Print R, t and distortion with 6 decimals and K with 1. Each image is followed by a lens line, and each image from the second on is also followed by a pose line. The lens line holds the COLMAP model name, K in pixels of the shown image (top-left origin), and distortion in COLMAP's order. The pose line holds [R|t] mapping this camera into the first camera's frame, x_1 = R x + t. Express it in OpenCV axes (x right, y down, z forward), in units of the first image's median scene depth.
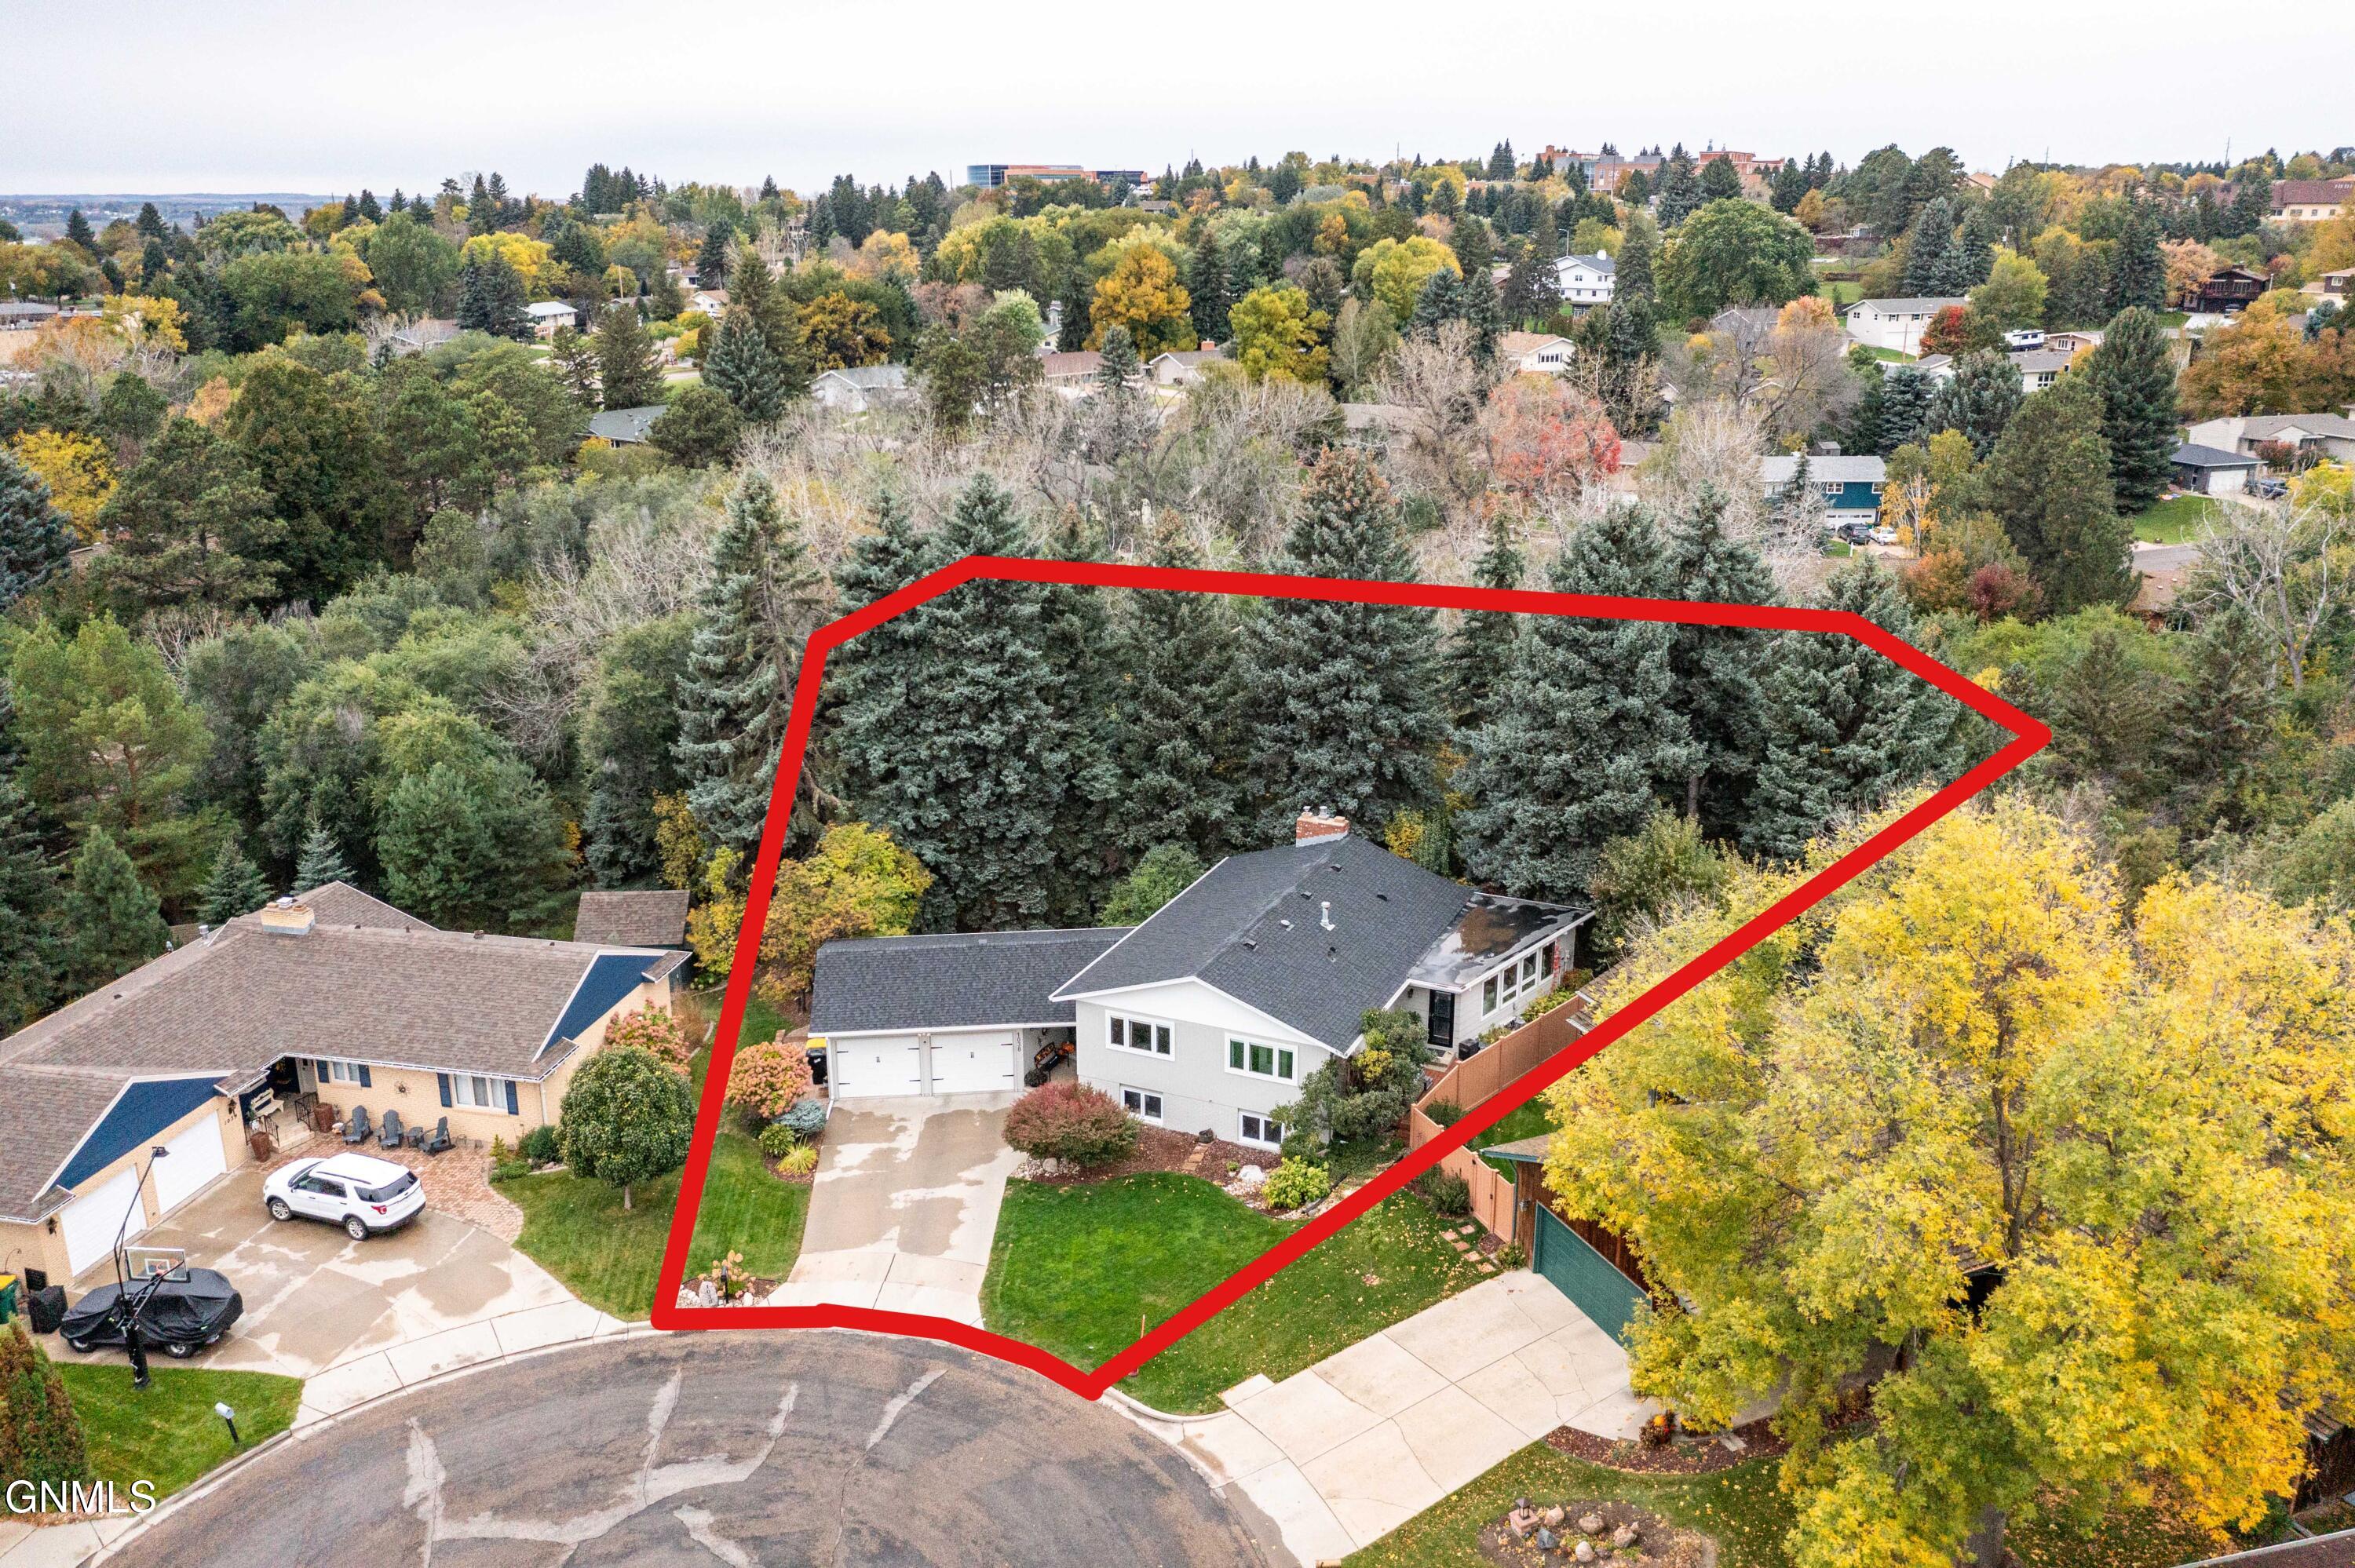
lens RADIAL K [[1862.1, 0, 1177.5], [0, 1862.1, 784.0], [0, 0, 1]] dist [-0.009900, 0.001215]
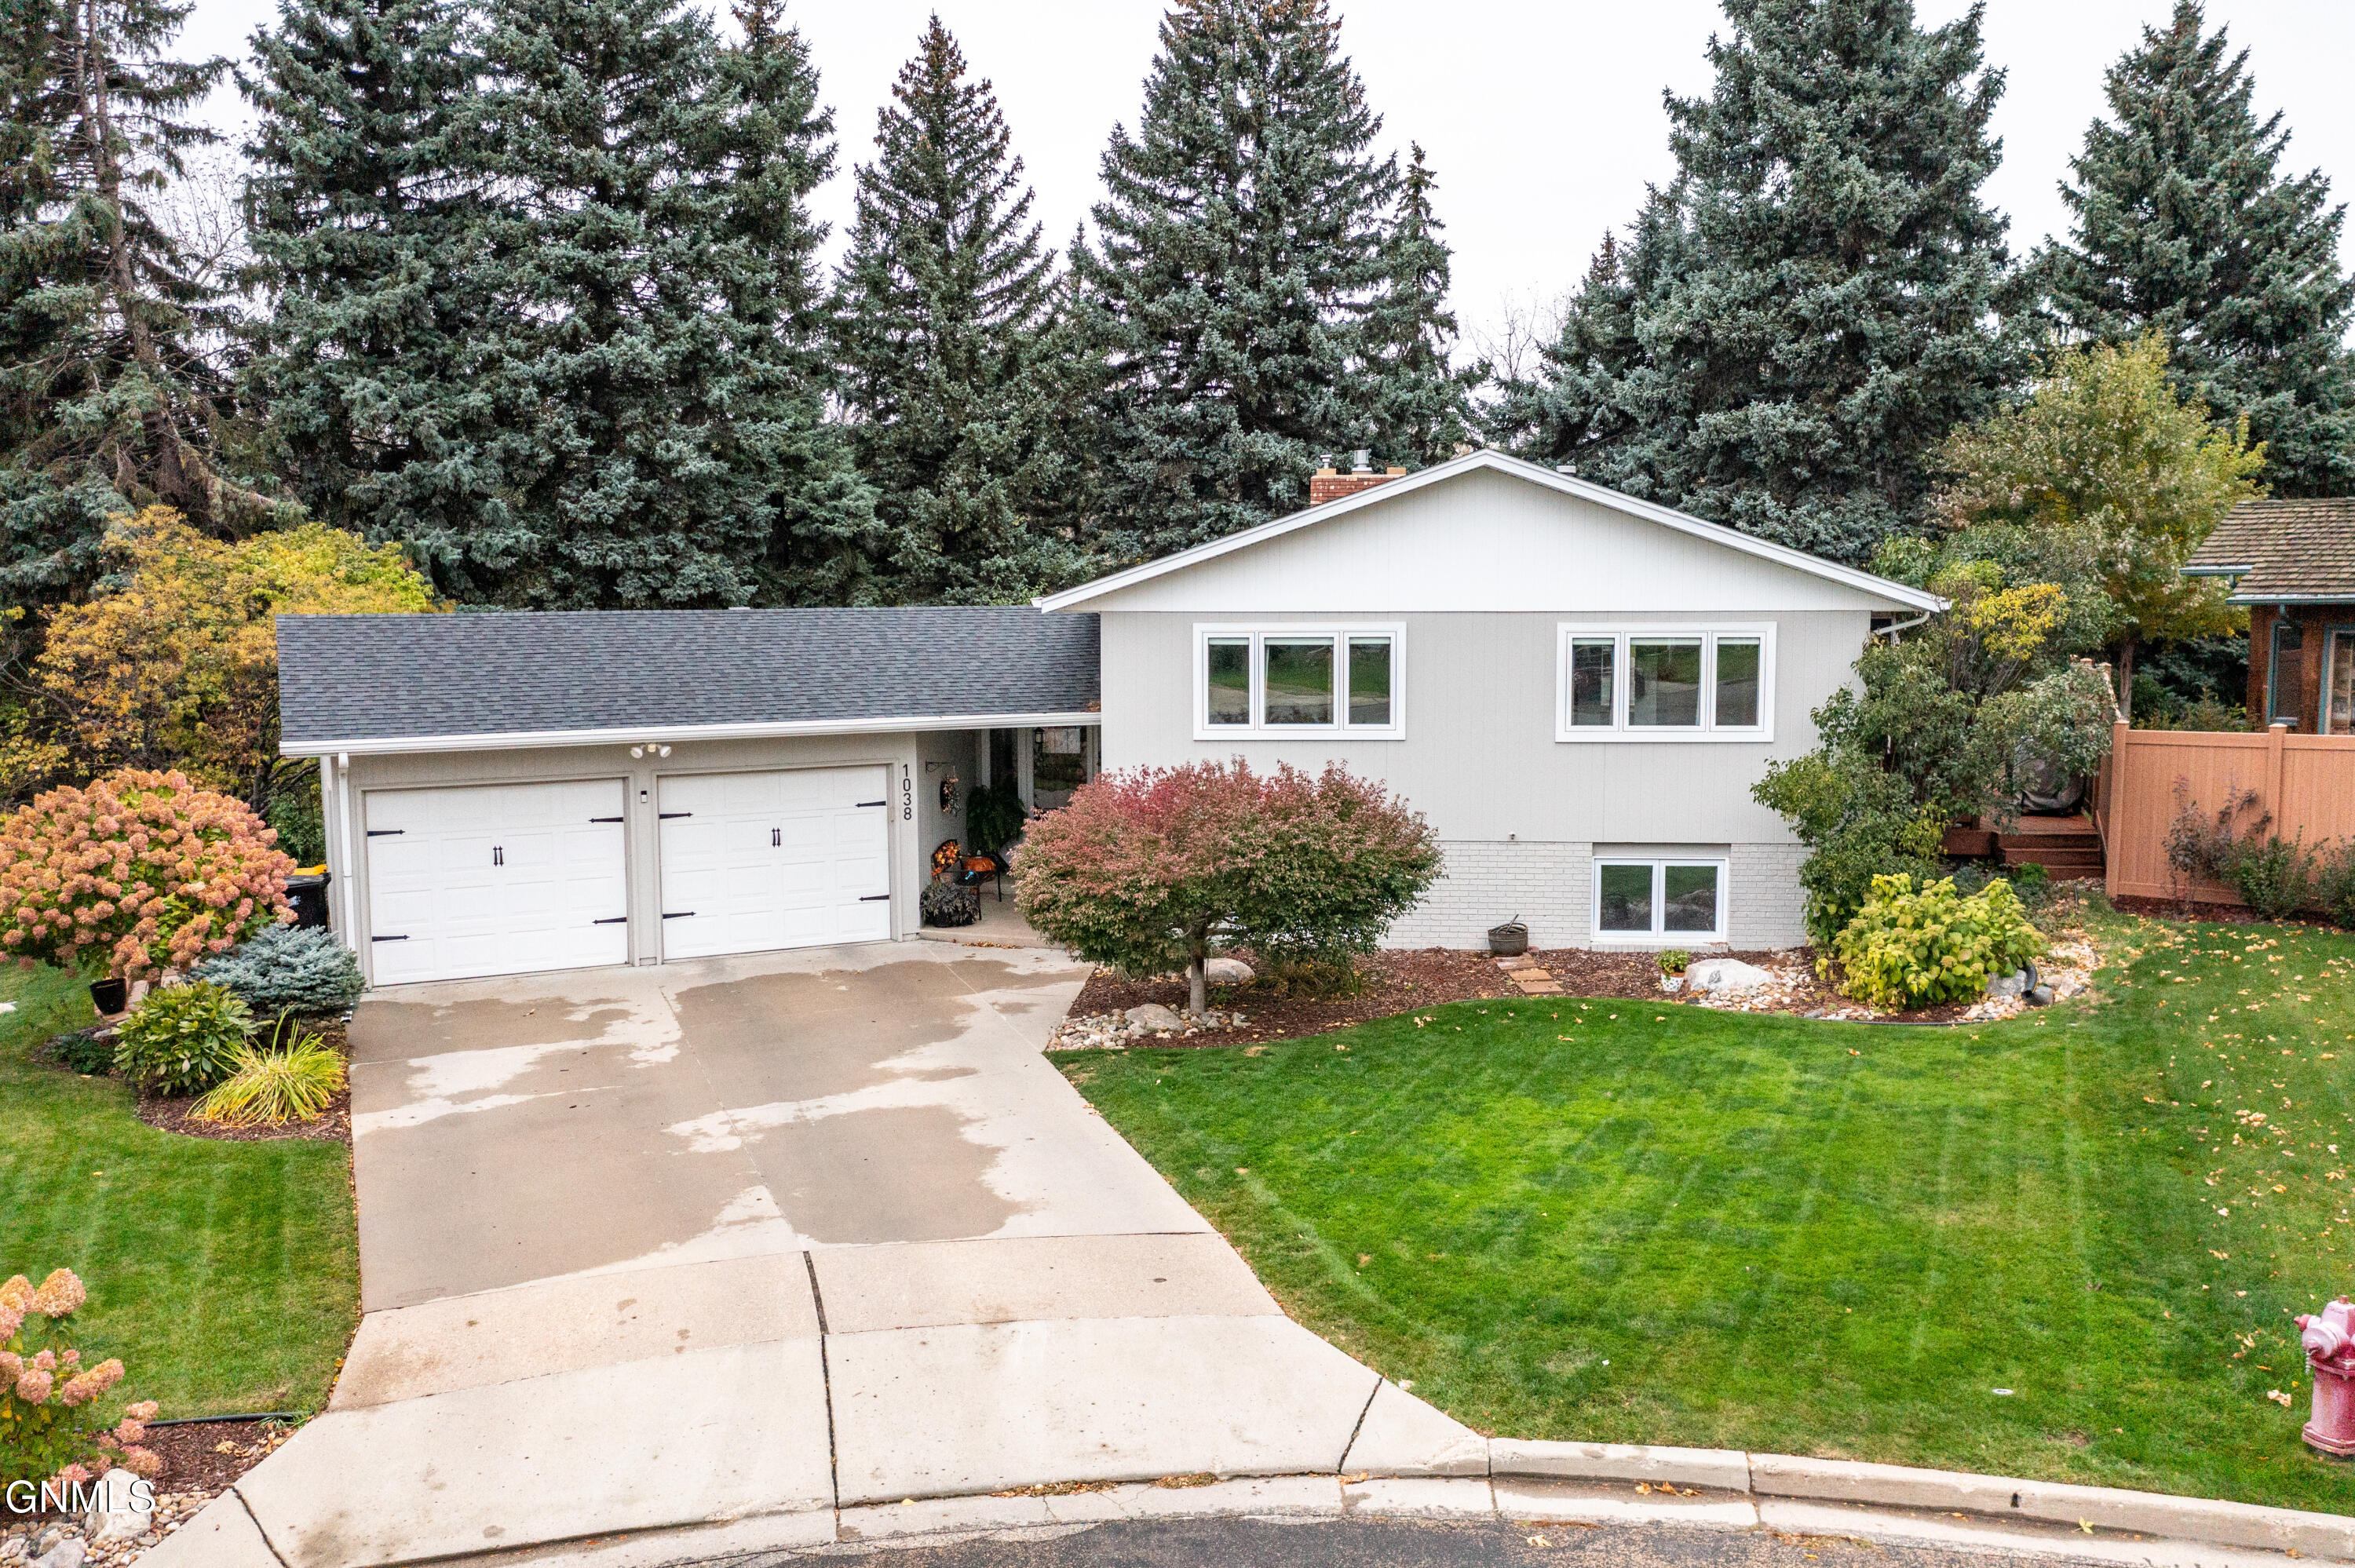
lens RADIAL K [[1862.1, 0, 1177.5], [0, 1862.1, 784.0], [0, 0, 1]] dist [-0.009900, 0.001215]
pose [[0.939374, -0.038086, 0.340772, -0.140318], [0.104528, 0.978317, -0.178802, 0.182650], [-0.326574, 0.203582, 0.922987, 0.570440]]
